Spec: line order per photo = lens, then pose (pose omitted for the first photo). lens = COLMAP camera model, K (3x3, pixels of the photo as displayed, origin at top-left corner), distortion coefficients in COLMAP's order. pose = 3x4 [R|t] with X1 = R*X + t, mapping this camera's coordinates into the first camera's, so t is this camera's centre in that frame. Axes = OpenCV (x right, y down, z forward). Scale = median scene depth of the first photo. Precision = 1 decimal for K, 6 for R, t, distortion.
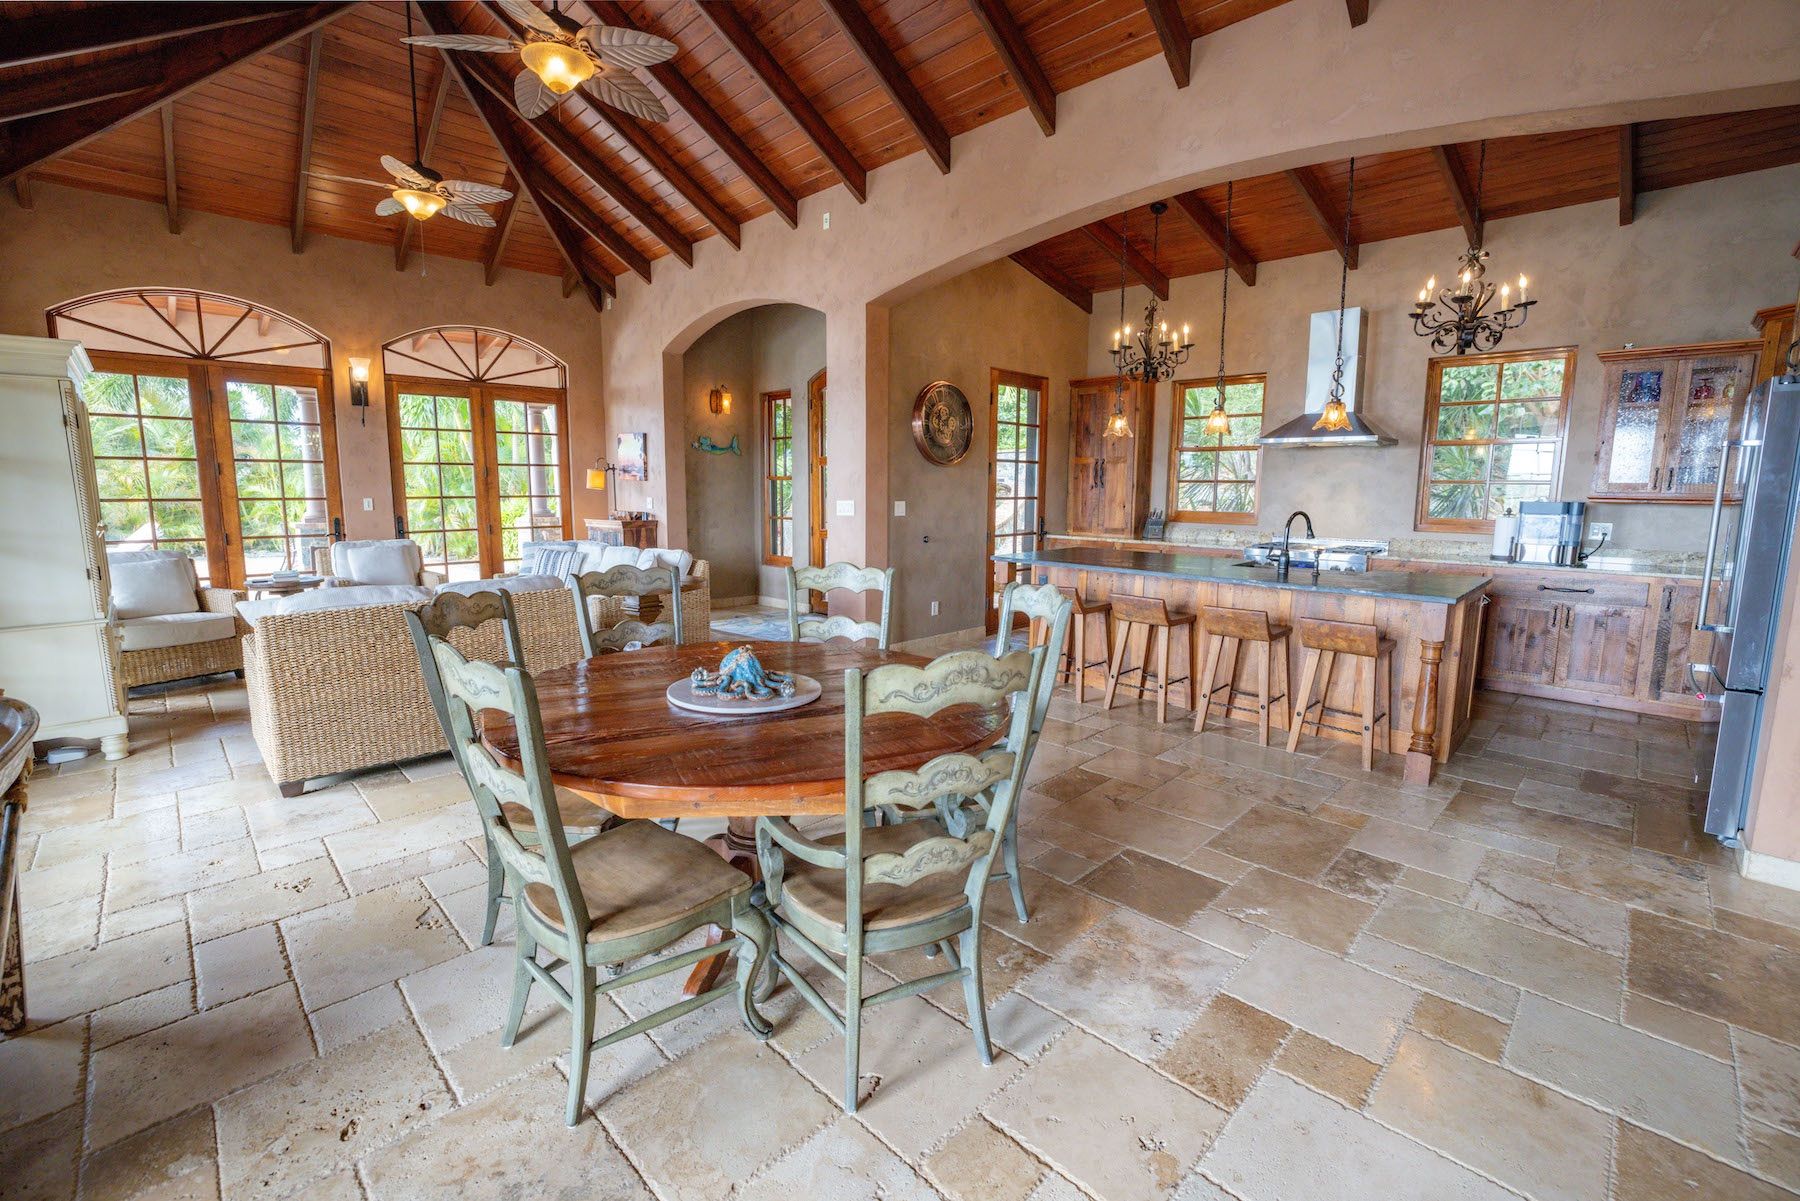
lens RADIAL K [[784.1, 0, 883.8], [0, 784.1, 596.0], [0, 0, 1]] dist [-0.031121, 0.003495]
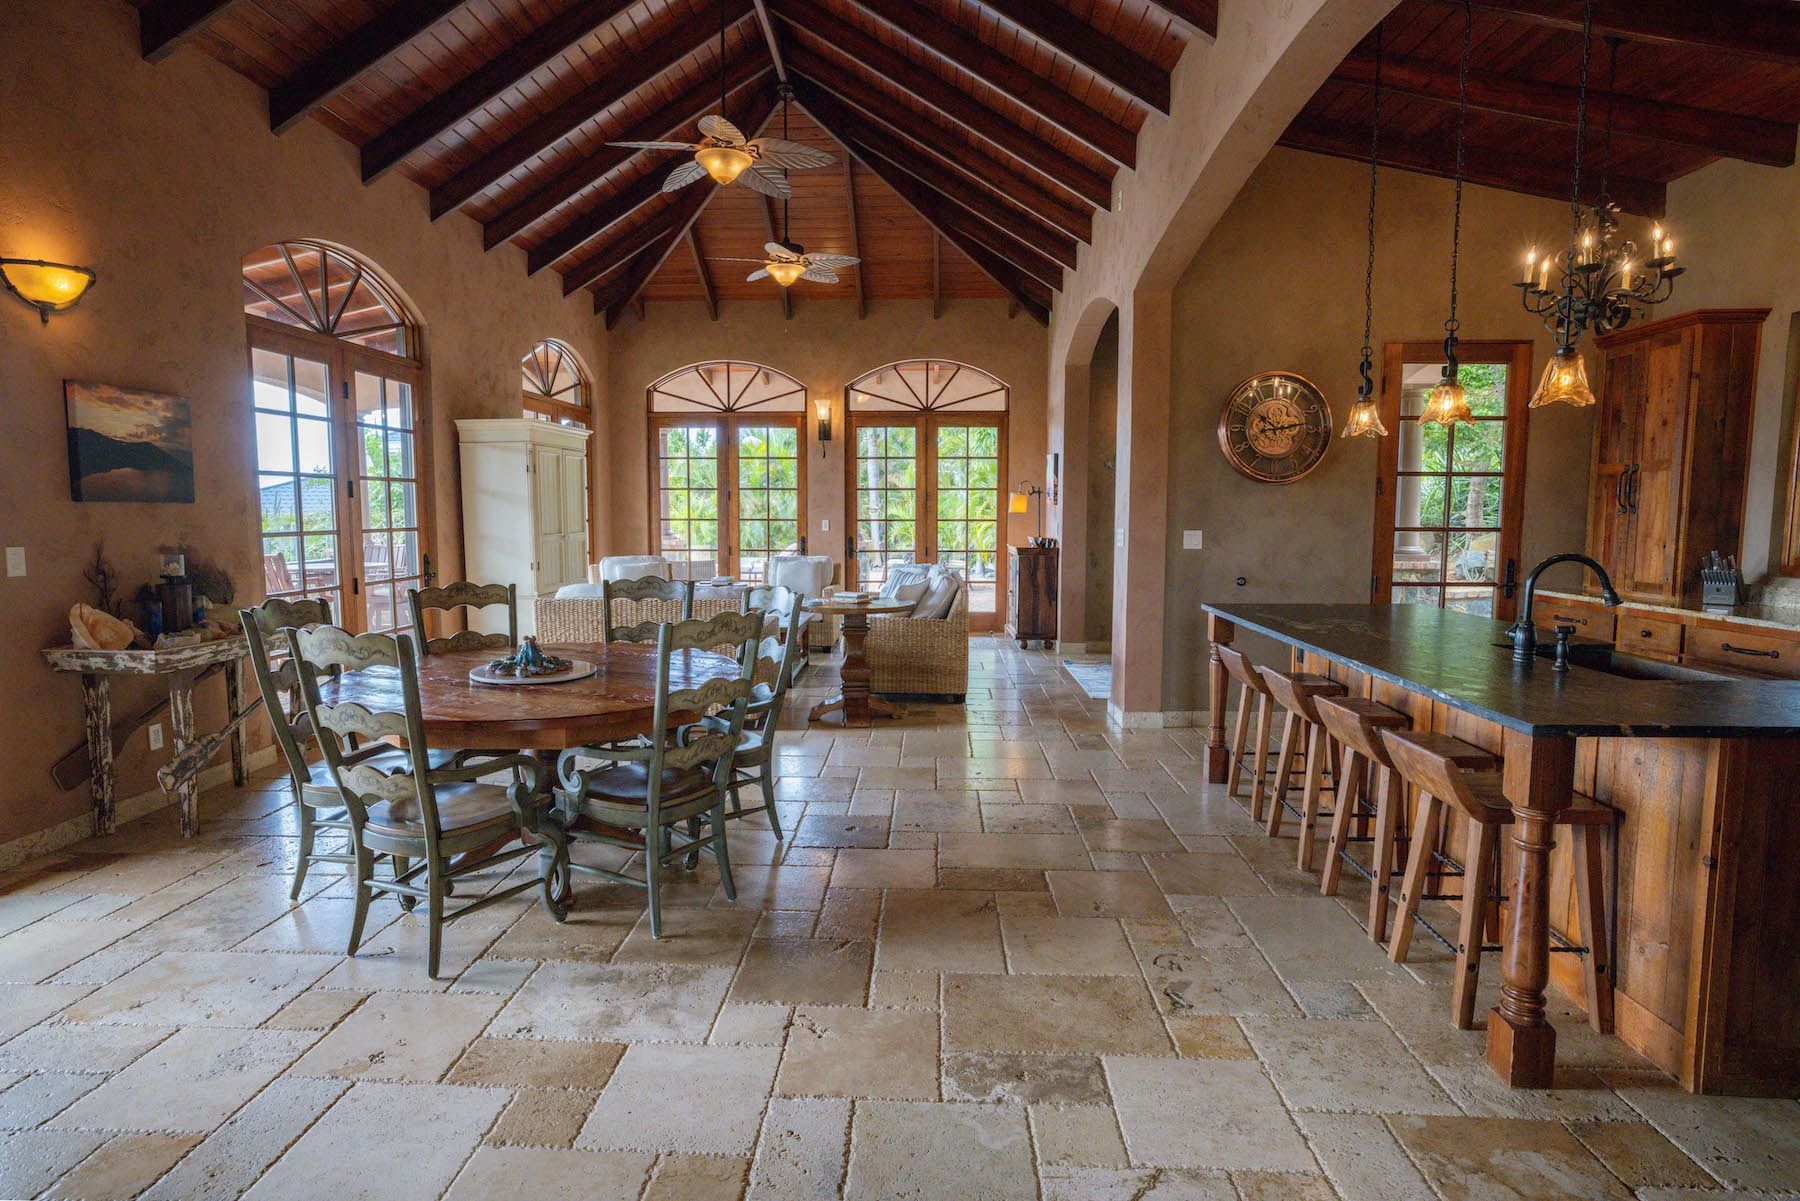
lens RADIAL K [[926.5, 0, 853.8], [0, 926.5, 591.0], [0, 0, 1]] dist [0.001881, 0.000197]
pose [[0.672718, 0.064366, -0.737094, 0.401425], [-0.102746, 0.994684, -0.006914, -0.016524], [0.732730, 0.080385, 0.675755, 0.110219]]
